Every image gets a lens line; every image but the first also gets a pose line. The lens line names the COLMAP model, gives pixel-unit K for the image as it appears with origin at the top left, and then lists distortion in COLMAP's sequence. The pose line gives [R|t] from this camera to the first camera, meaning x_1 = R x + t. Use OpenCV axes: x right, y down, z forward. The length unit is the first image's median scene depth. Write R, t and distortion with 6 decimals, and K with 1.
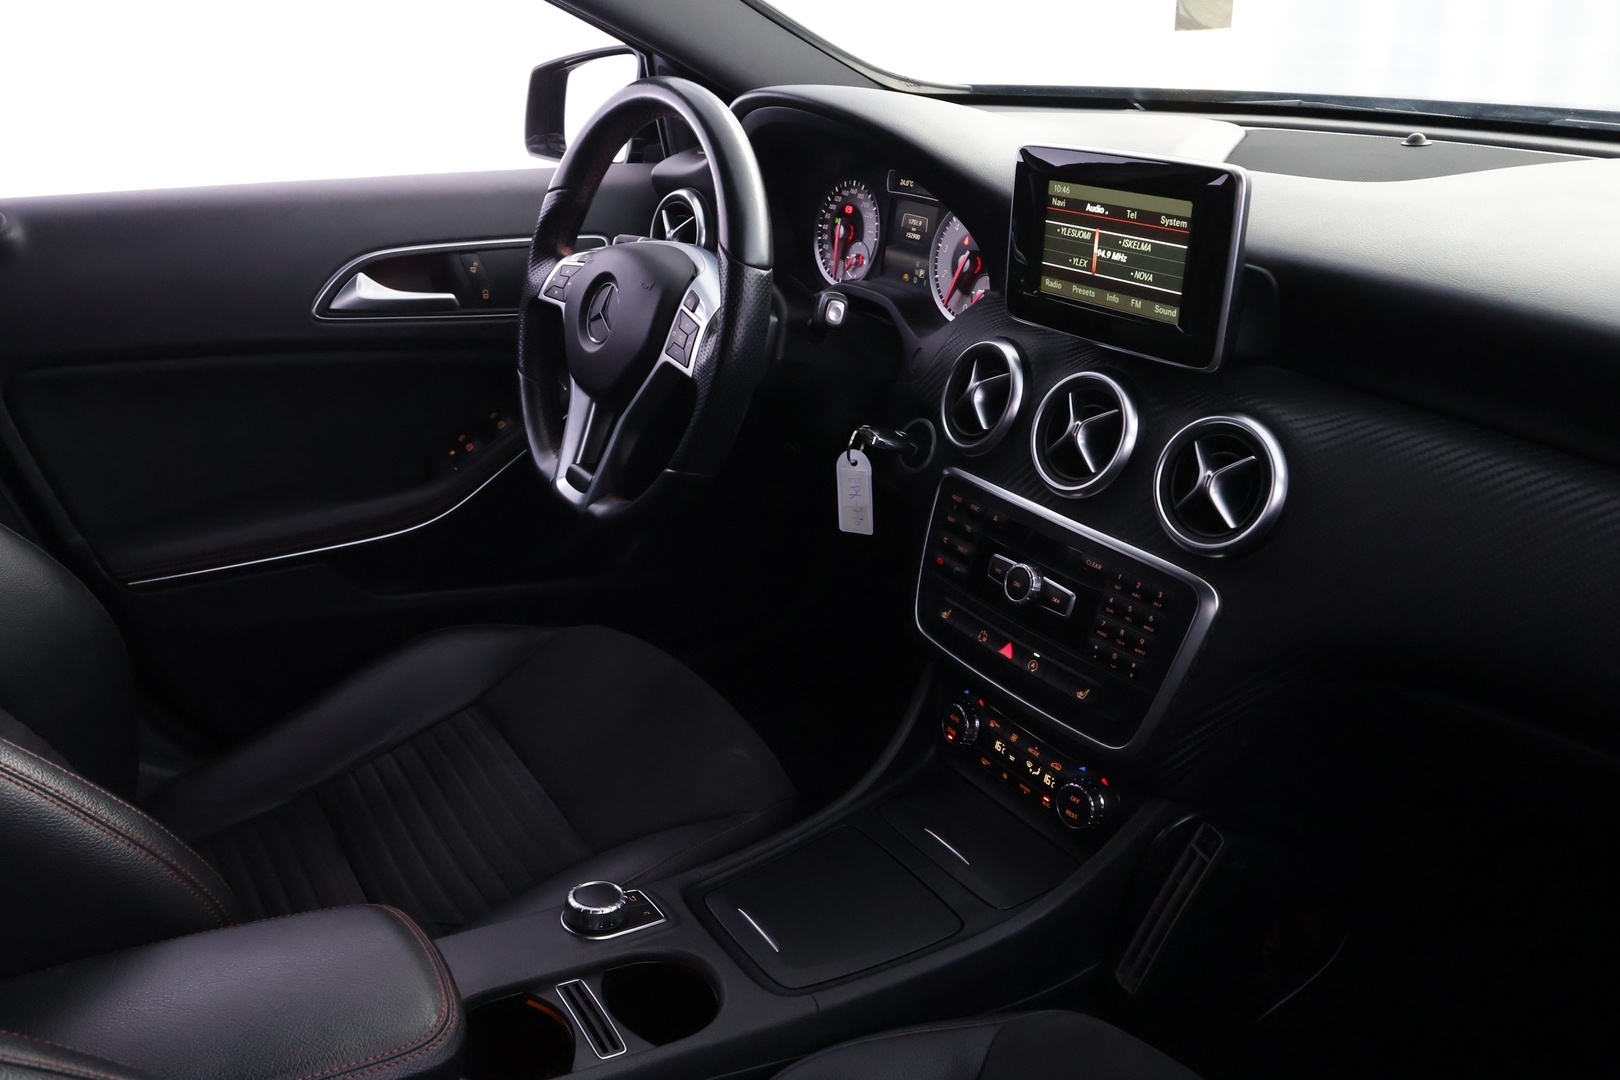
lens RADIAL K [[1281.2, 0, 804.8], [0, 1281.2, 542.9], [0, 0, 1]] dist [-0.009836, -0.001316]
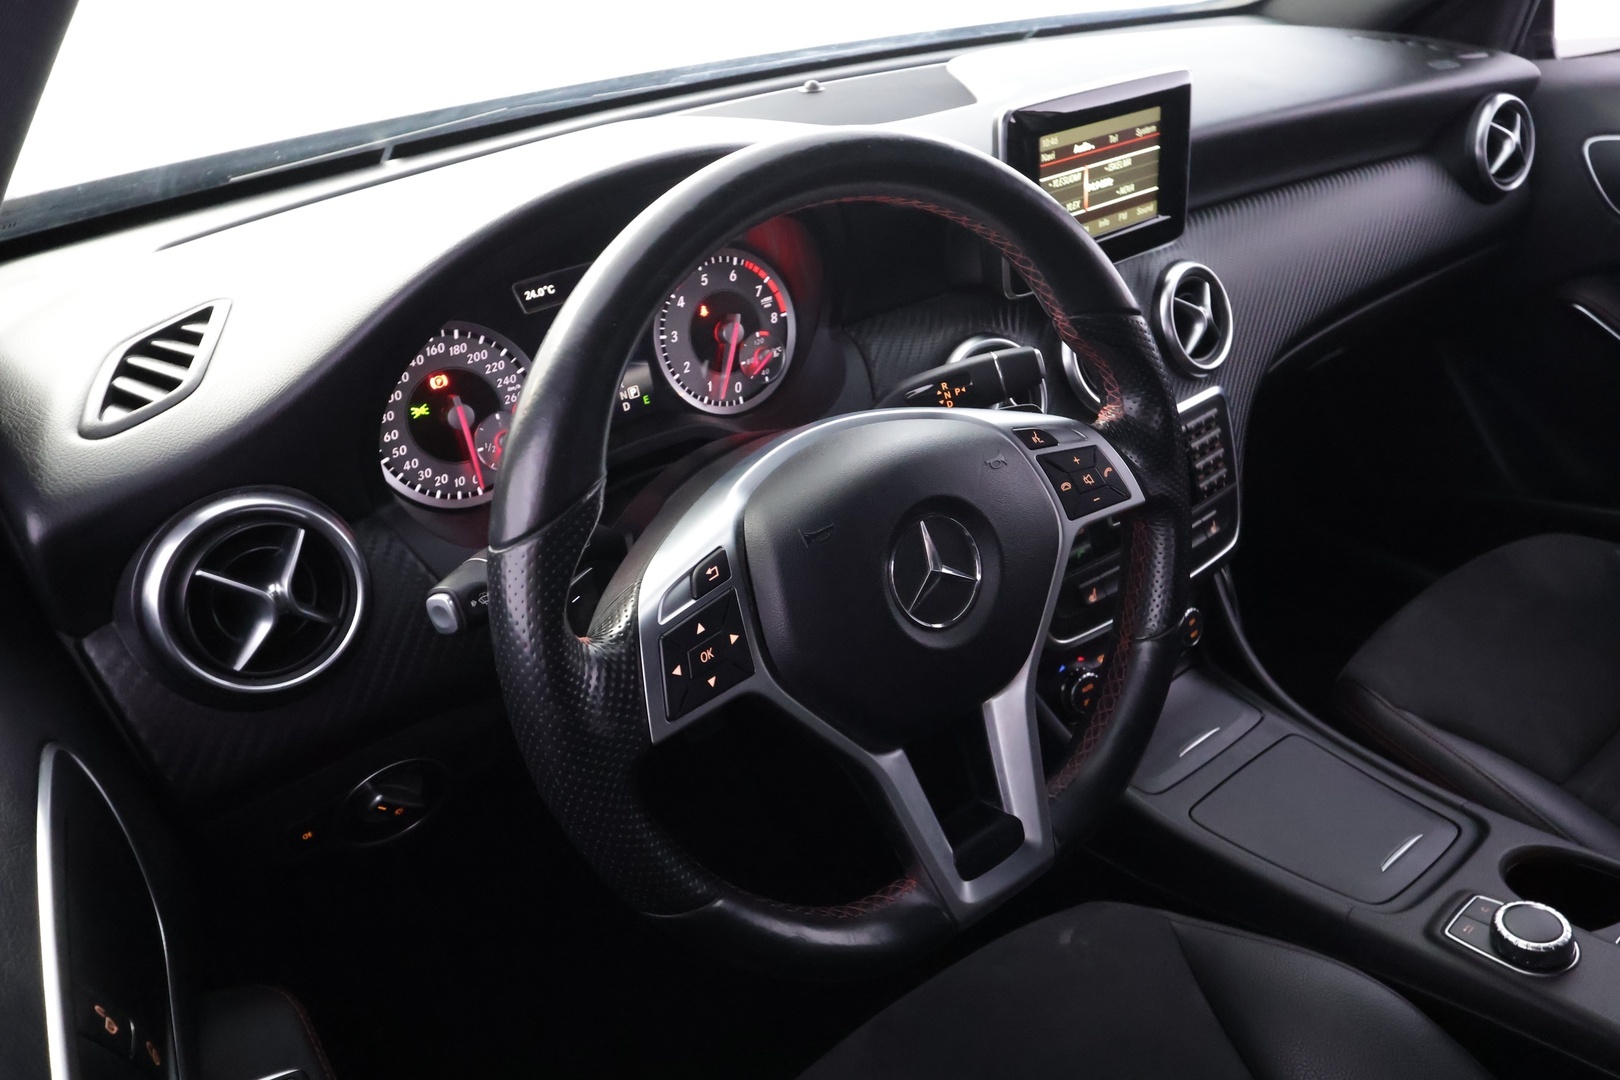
lens RADIAL K [[1110.3, 0, 810.4], [0, 1110.3, 540.3], [0, 0, 1]] dist [-0.009263, -0.002291]
pose [[-0.070572, -0.465408, 0.882278, -0.667865], [0.478838, 0.760106, 0.439263, -0.502111], [-0.875062, 0.453469, 0.169213, 1.150728]]
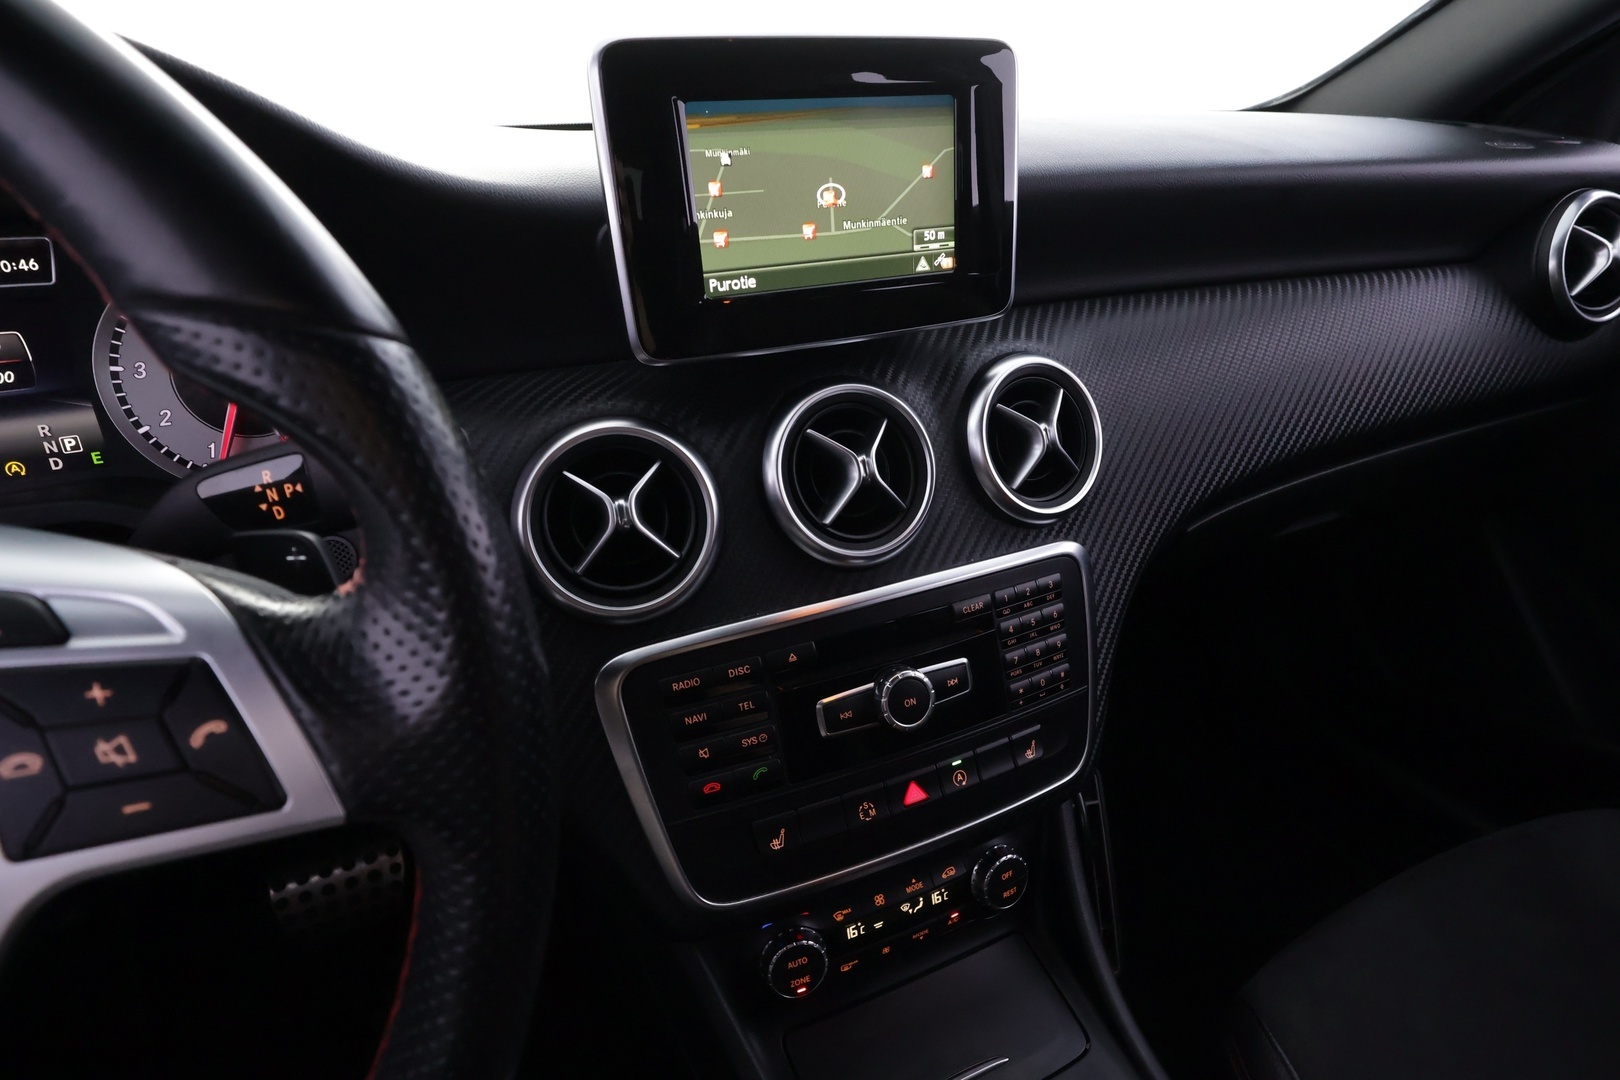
lens RADIAL K [[842.6, 0, 810.2], [0, 842.6, 541.2], [0, 0, 1]] dist [-0.001830, 0.000838]
pose [[0.159438, -0.388148, 0.907701, -0.225361], [0.441394, 0.850467, 0.286143, -0.199610], [-0.883035, 0.355032, 0.306923, 0.908227]]
